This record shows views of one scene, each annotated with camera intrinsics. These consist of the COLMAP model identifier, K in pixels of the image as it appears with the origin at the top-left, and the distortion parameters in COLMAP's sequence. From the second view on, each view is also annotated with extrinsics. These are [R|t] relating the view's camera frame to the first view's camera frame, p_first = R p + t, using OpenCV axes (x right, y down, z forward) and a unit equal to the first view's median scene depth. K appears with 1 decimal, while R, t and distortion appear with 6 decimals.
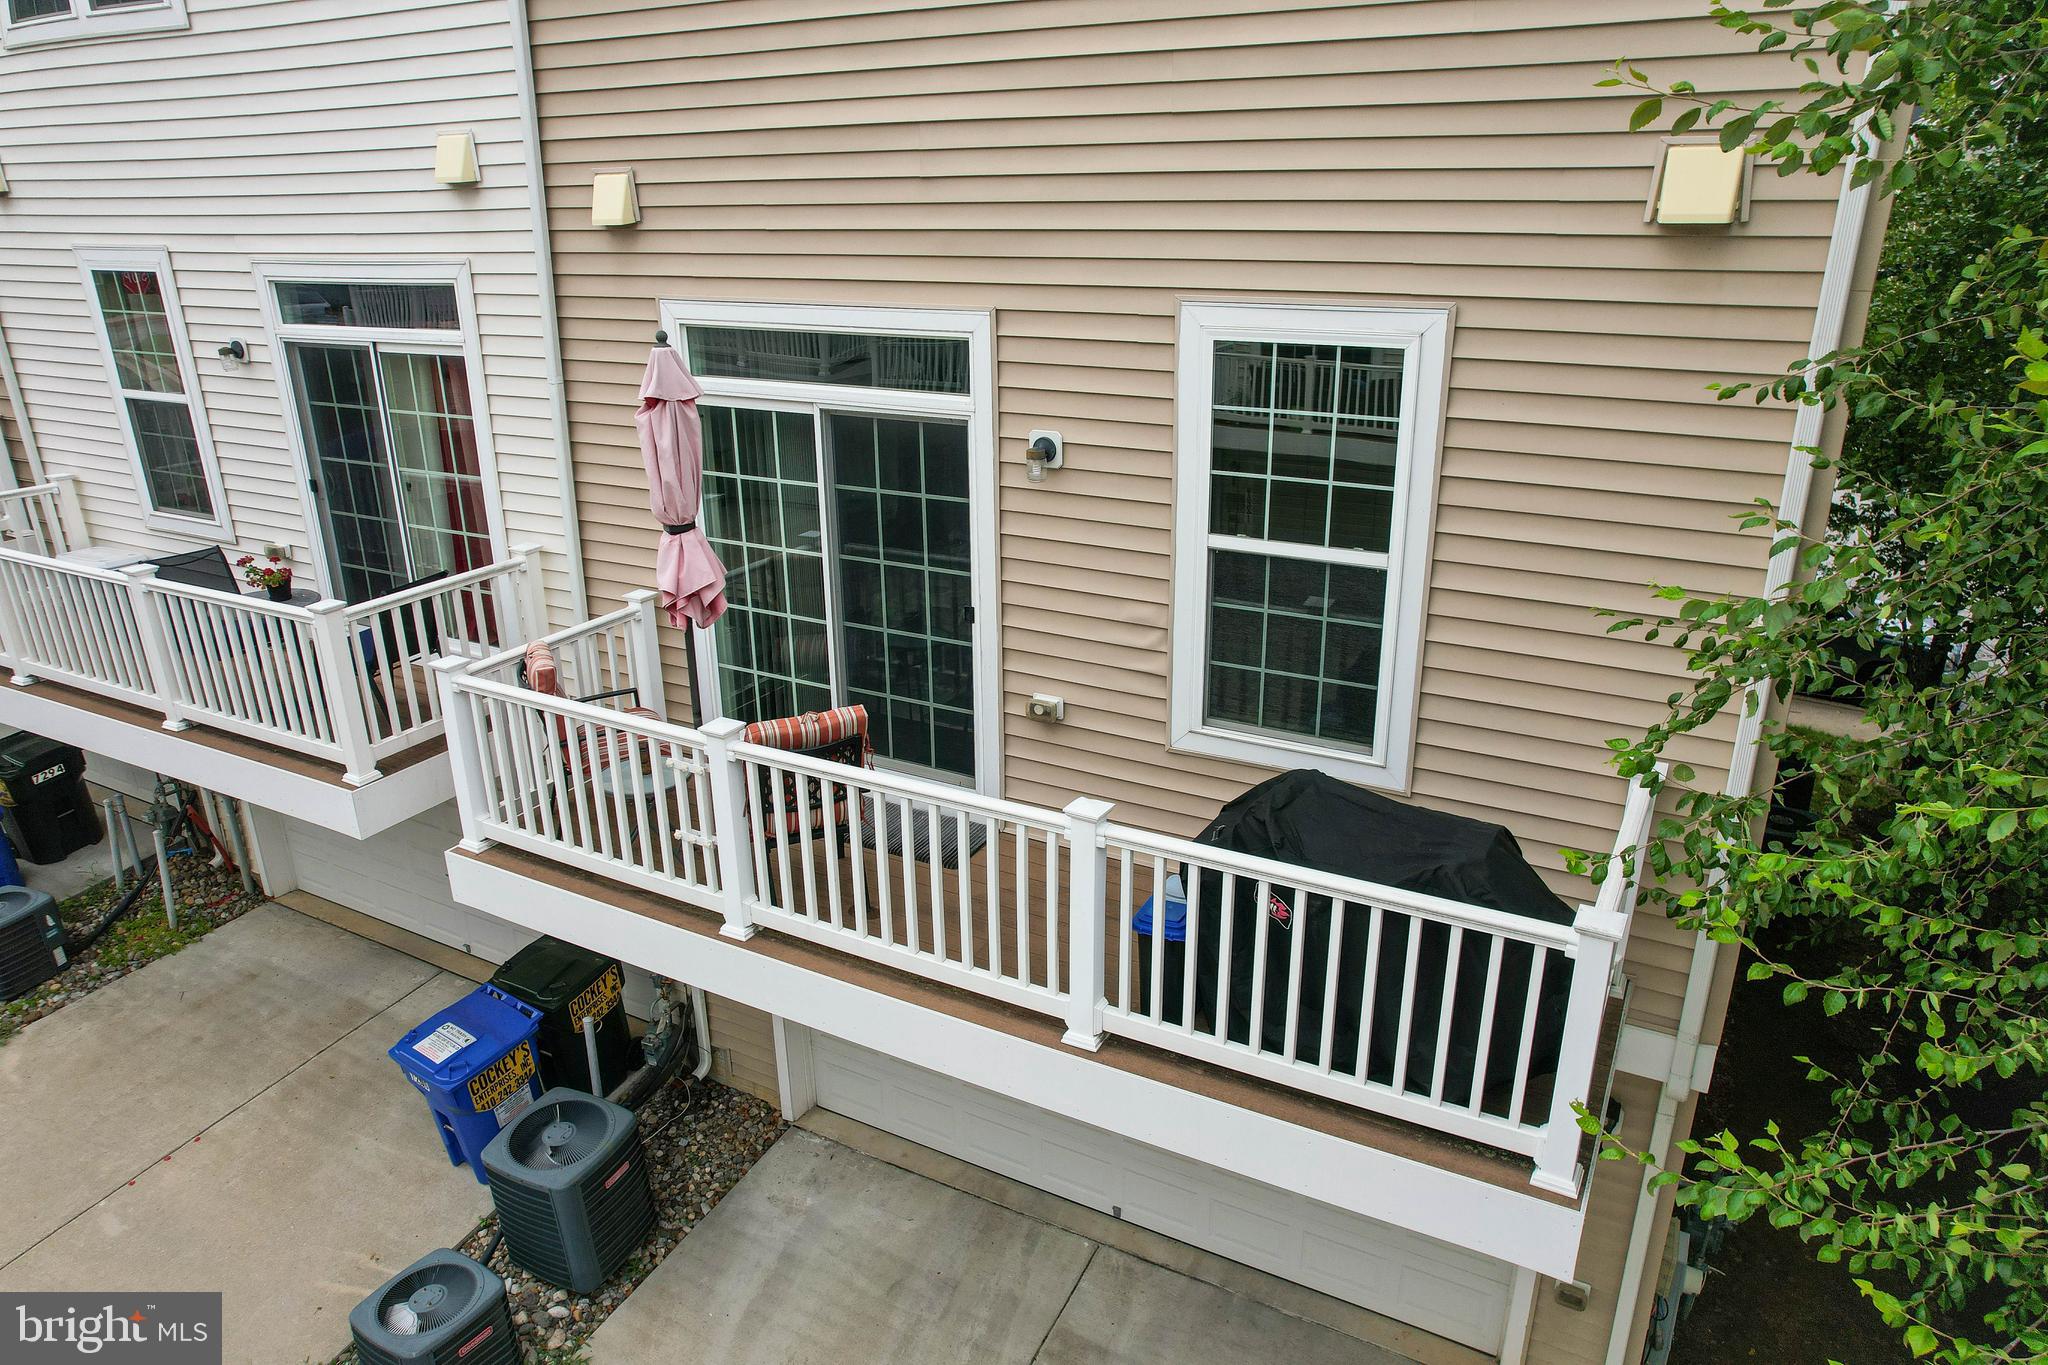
lens RADIAL K [[1300.9, 0, 1032.5], [0, 1300.9, 685.3], [0, 0, 1]] dist [-0.057253, 0.044660]
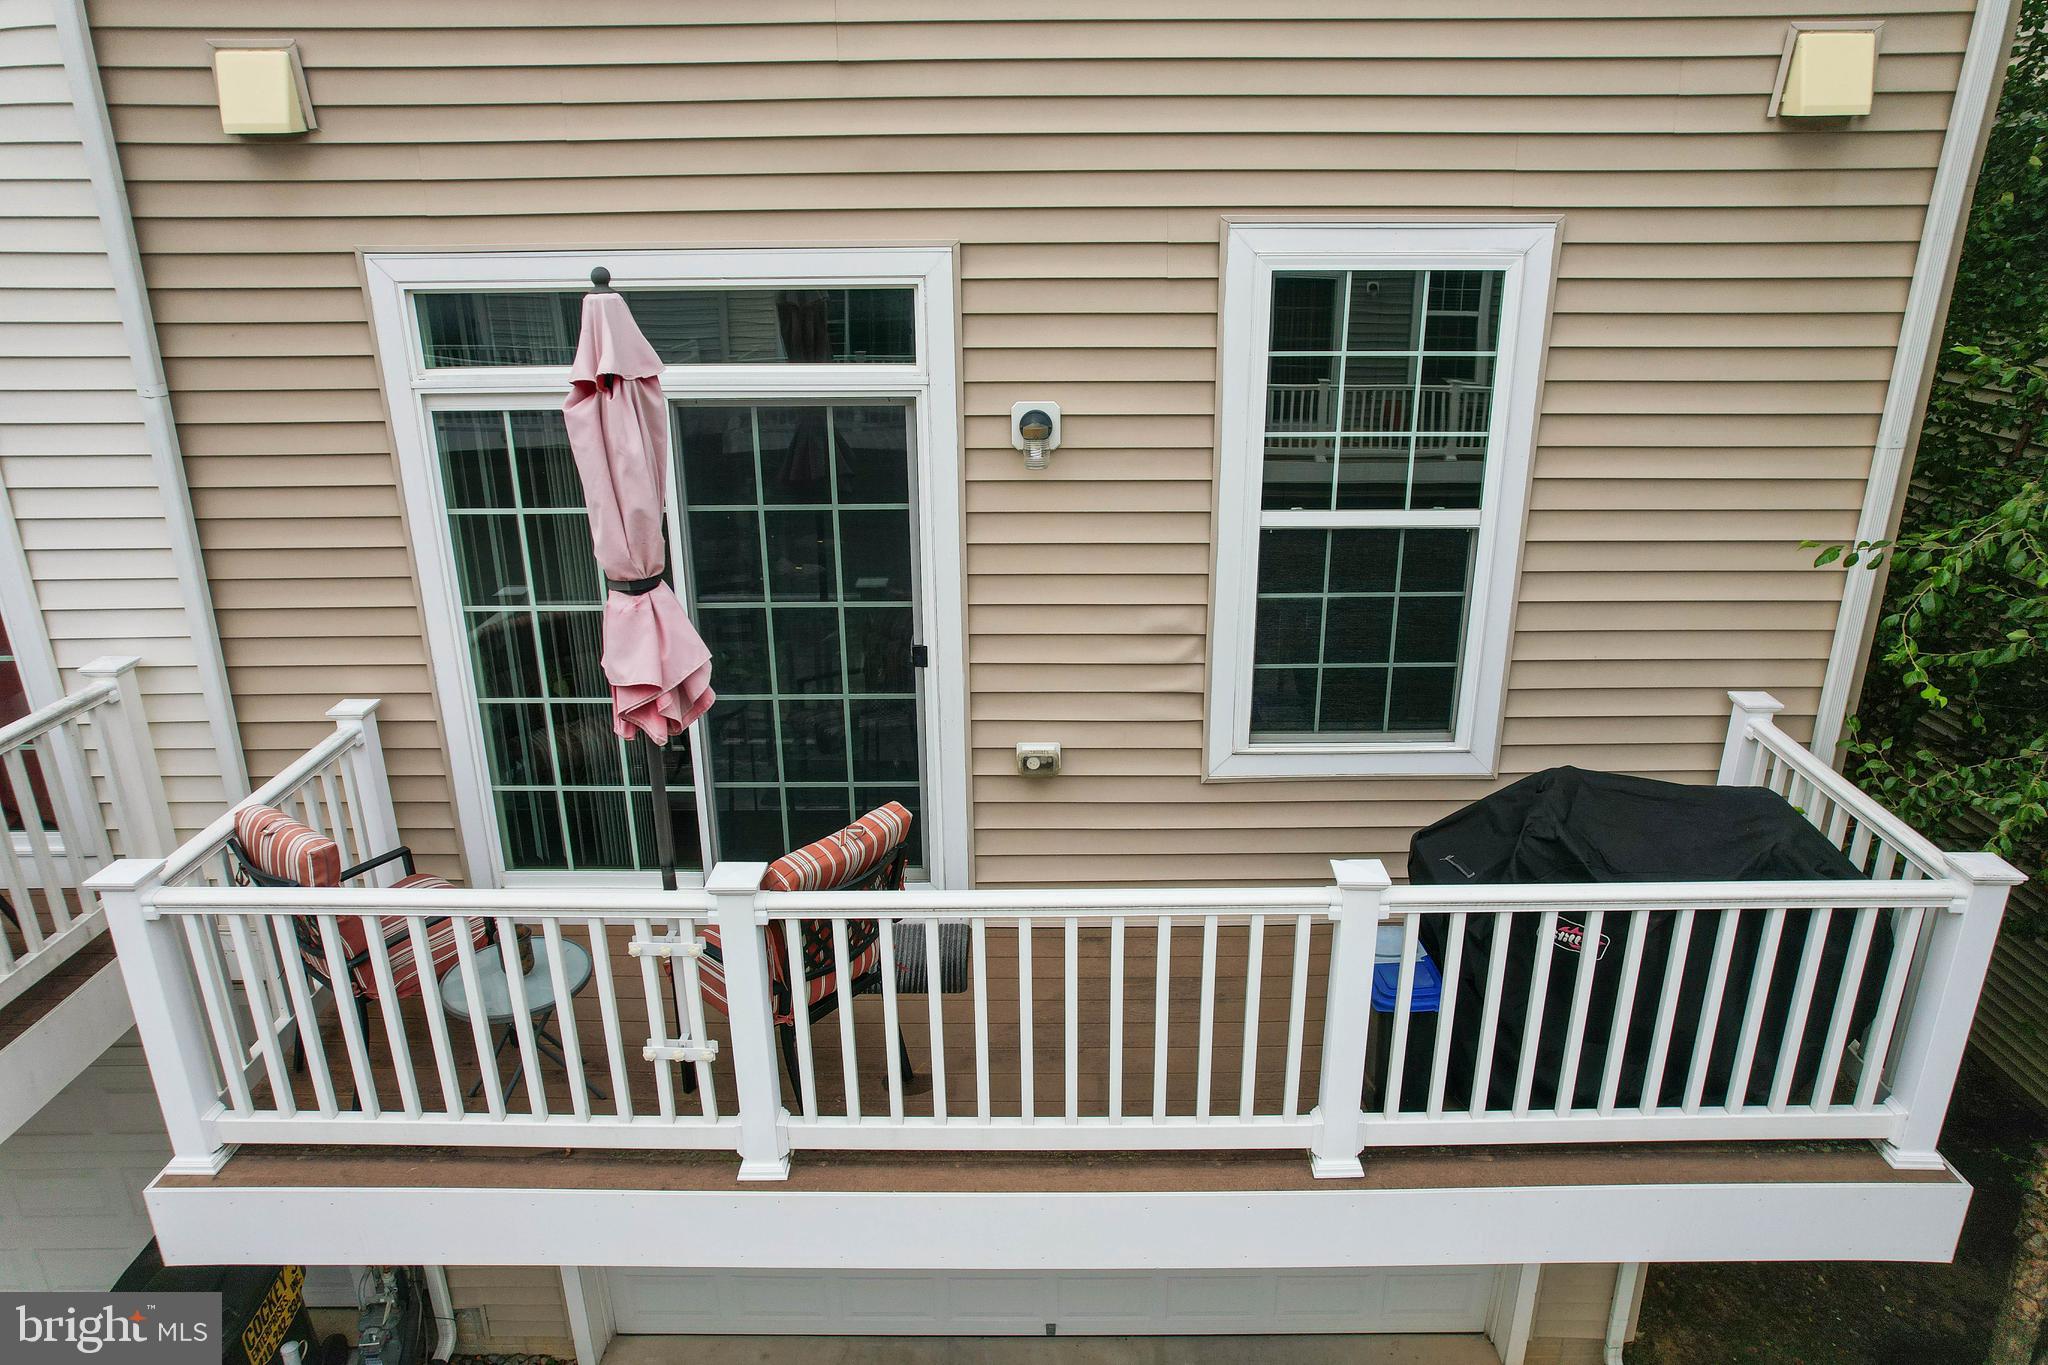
lens RADIAL K [[1300.9, 0, 1028.1], [0, 1300.9, 690.3], [0, 0, 1]] dist [-0.057253, 0.044660]
pose [[0.882333, -0.162939, 0.441519, -0.354933], [0.164619, 0.985743, 0.034806, -0.055095], [-0.440895, 0.041972, 0.896577, 0.319416]]
